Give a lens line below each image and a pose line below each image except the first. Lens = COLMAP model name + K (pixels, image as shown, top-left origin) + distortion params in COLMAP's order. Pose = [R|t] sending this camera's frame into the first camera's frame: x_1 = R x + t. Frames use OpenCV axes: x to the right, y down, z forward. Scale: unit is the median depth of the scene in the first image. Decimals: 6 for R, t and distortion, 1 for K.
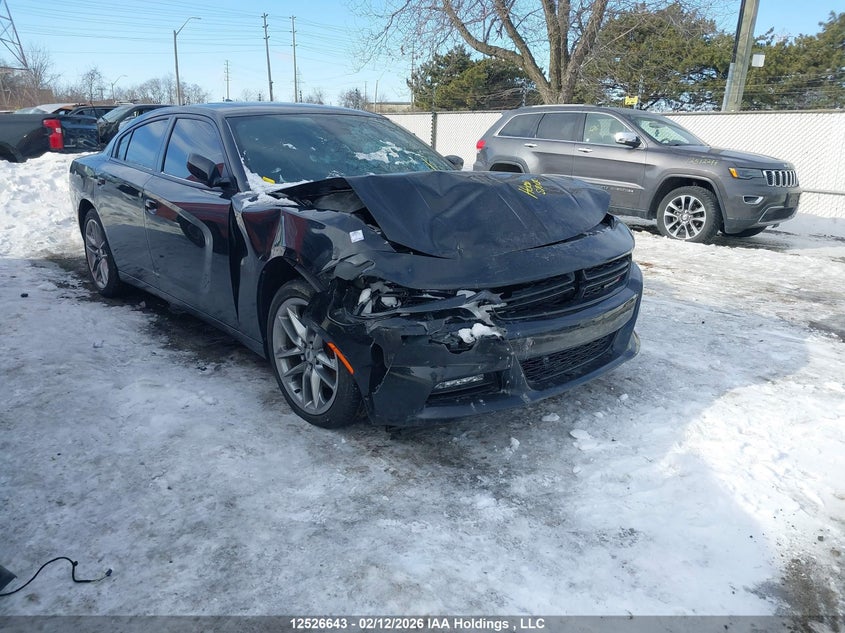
lens RADIAL K [[630.0, 0, 422.5], [0, 630.0, 316.5], [0, 0, 1]] dist [0.057731, -0.076443]
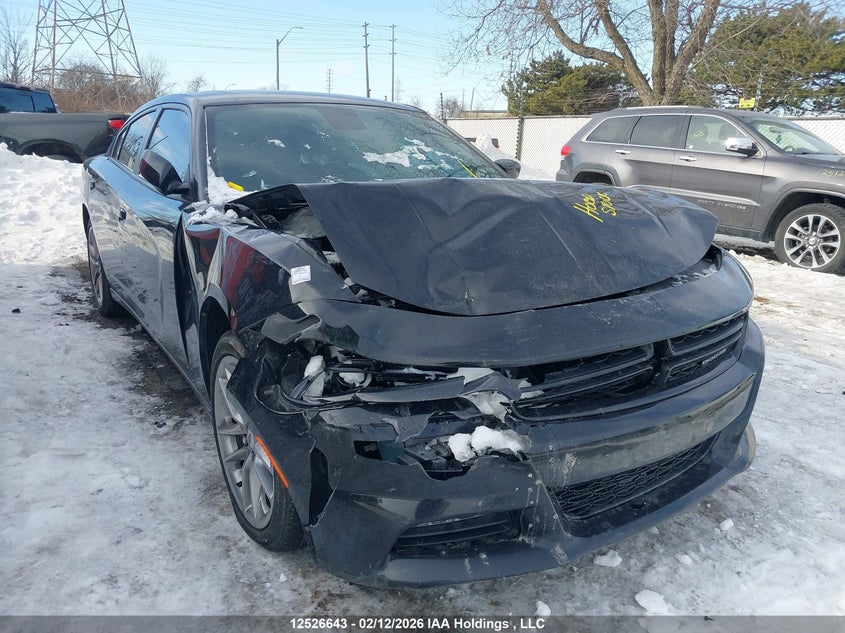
lens RADIAL K [[633.2, 0, 422.5], [0, 633.2, 316.5], [0, 0, 1]] dist [0.021542, 0.002356]
pose [[0.989453, 0.048141, -0.136622, 0.053018], [-0.049798, 0.998721, -0.008733, -0.042606], [0.136027, 0.015444, 0.990585, 0.185266]]
